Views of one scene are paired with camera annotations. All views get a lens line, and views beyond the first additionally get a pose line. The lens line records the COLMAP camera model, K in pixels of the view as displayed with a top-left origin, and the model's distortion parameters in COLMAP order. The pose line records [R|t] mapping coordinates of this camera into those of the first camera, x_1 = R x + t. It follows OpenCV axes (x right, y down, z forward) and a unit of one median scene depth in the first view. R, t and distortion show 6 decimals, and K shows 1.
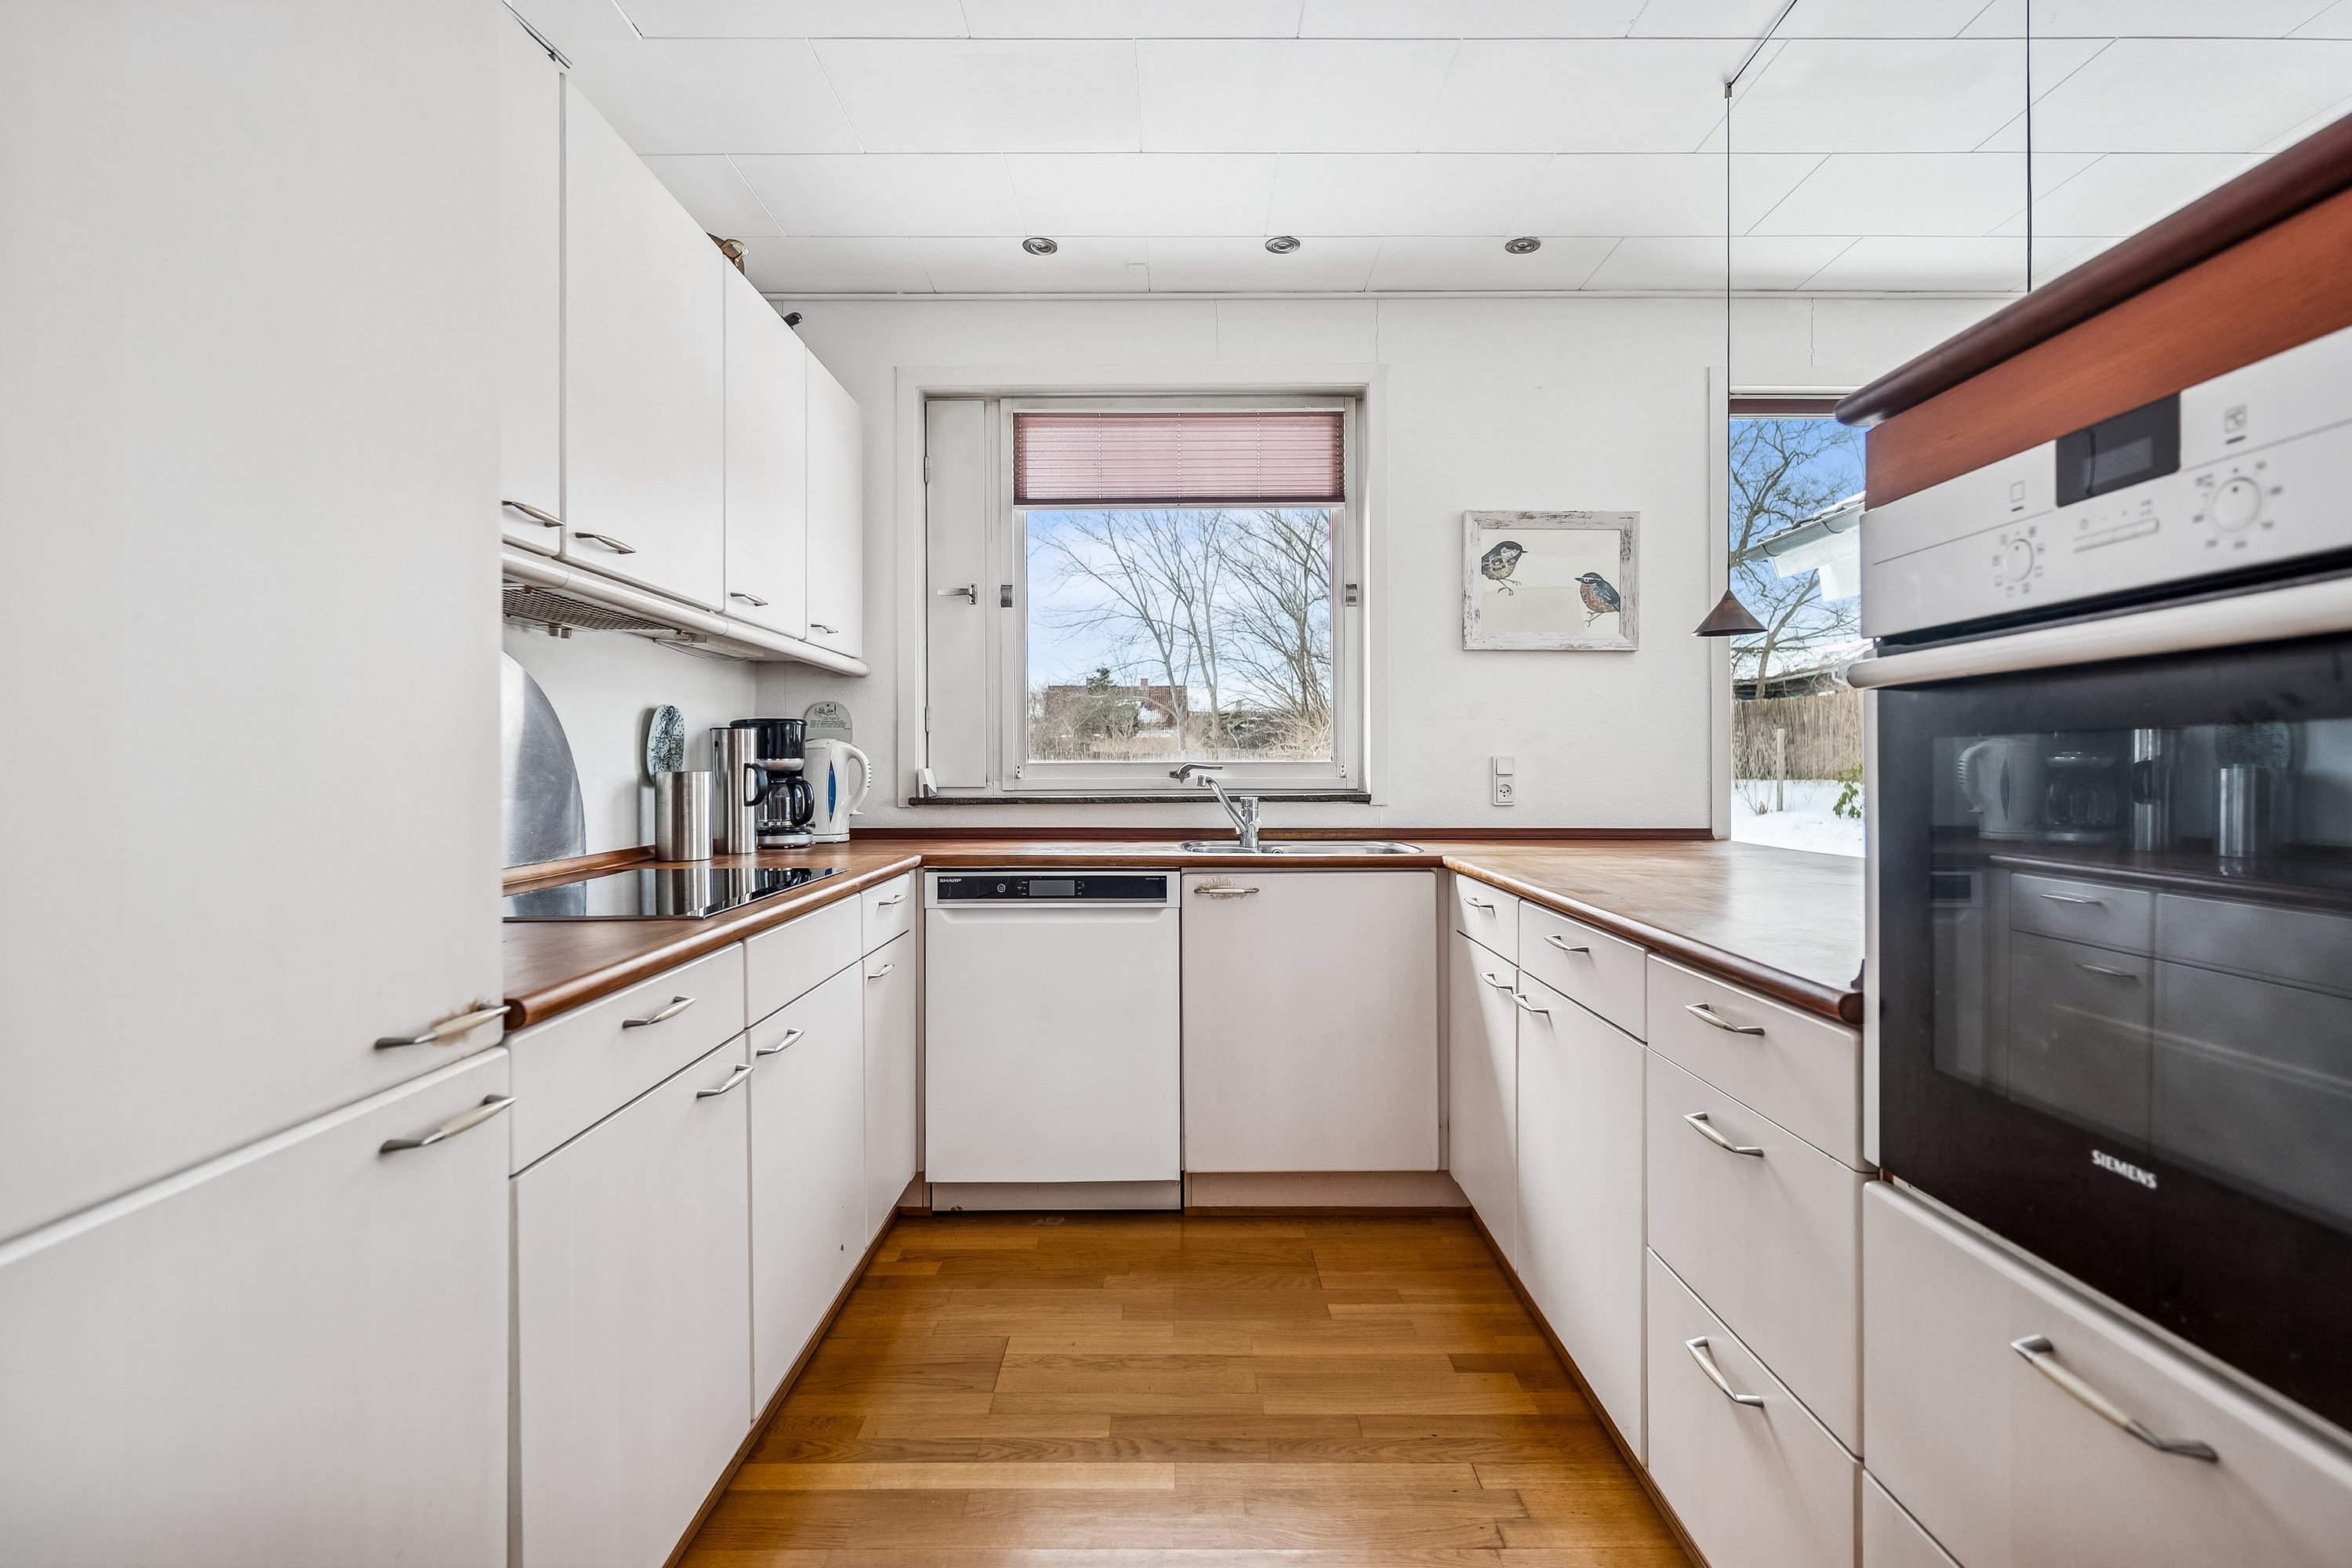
lens RADIAL K [[1156.3, 0, 1170.2], [0, 1156.3, 767.2], [0, 0, 1]] dist [-0.000423, 0.000520]
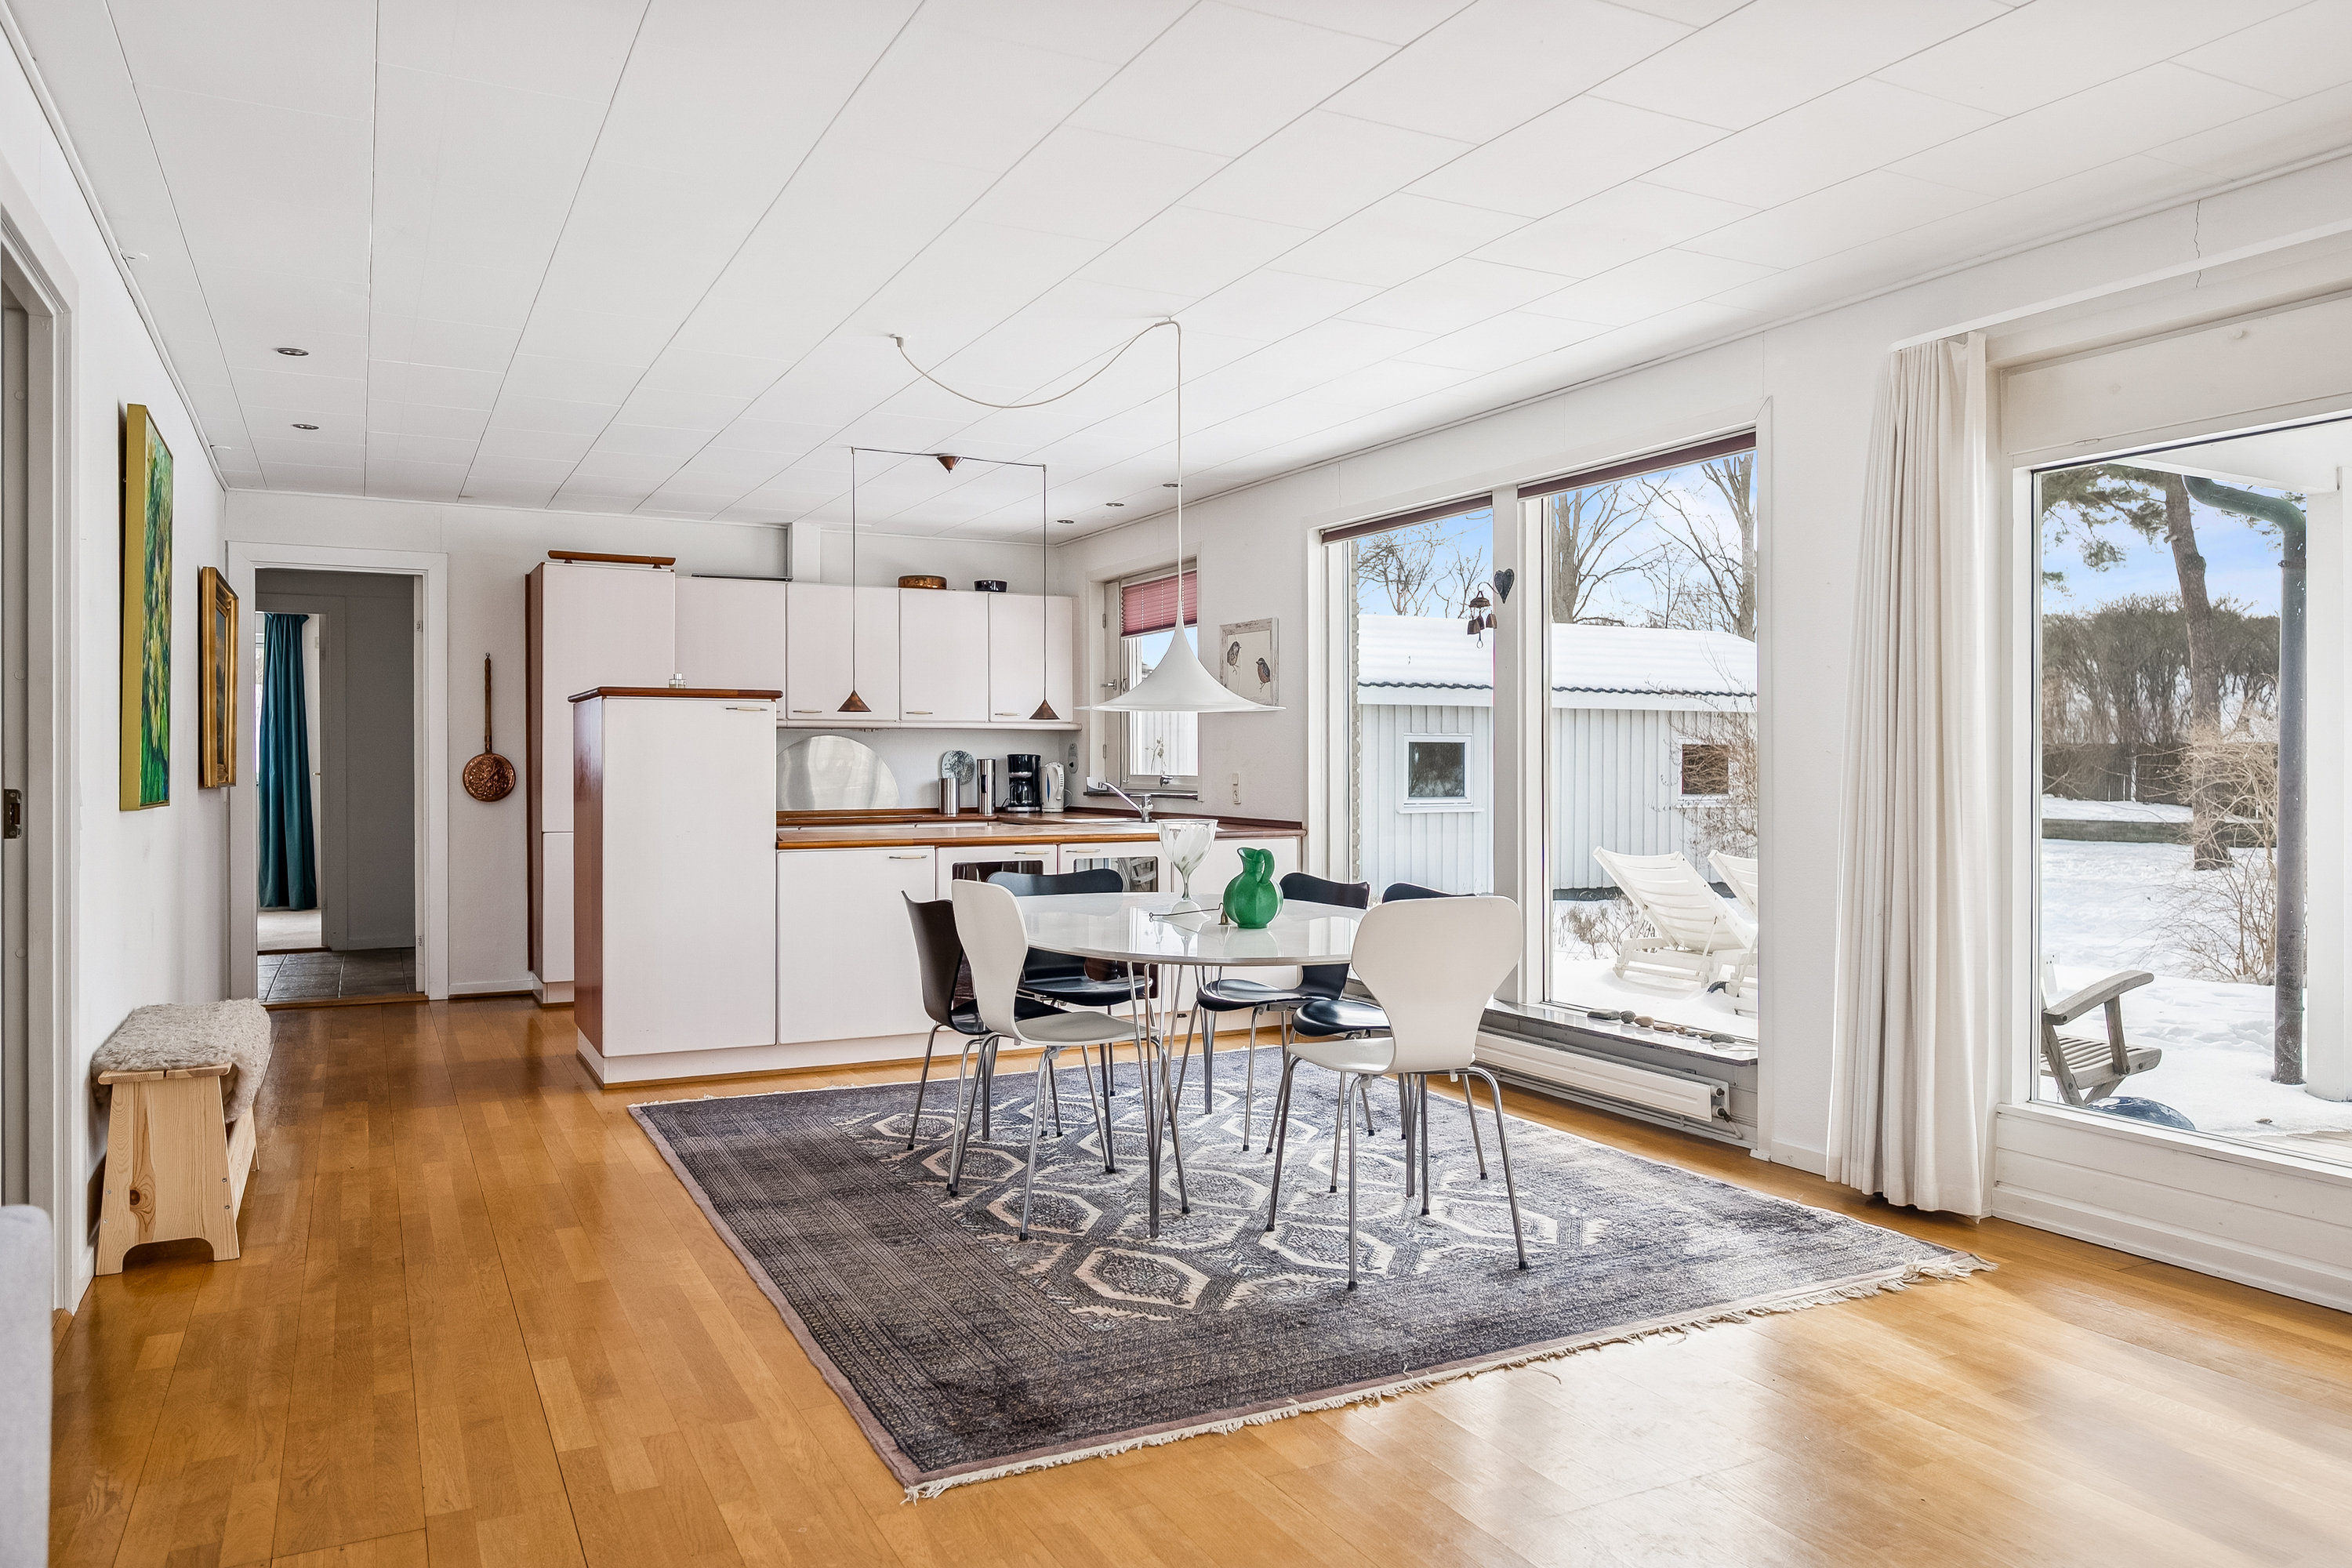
lens RADIAL K [[1605.4, 0, 1183.0], [0, 1605.4, 777.5], [0, 0, 1]] dist [0.003058, -0.006528]
pose [[0.455115, 0.009712, -0.890380, 2.279432], [-0.000783, 0.999944, 0.010507, -0.027258], [0.890432, -0.004084, 0.455097, -0.098907]]
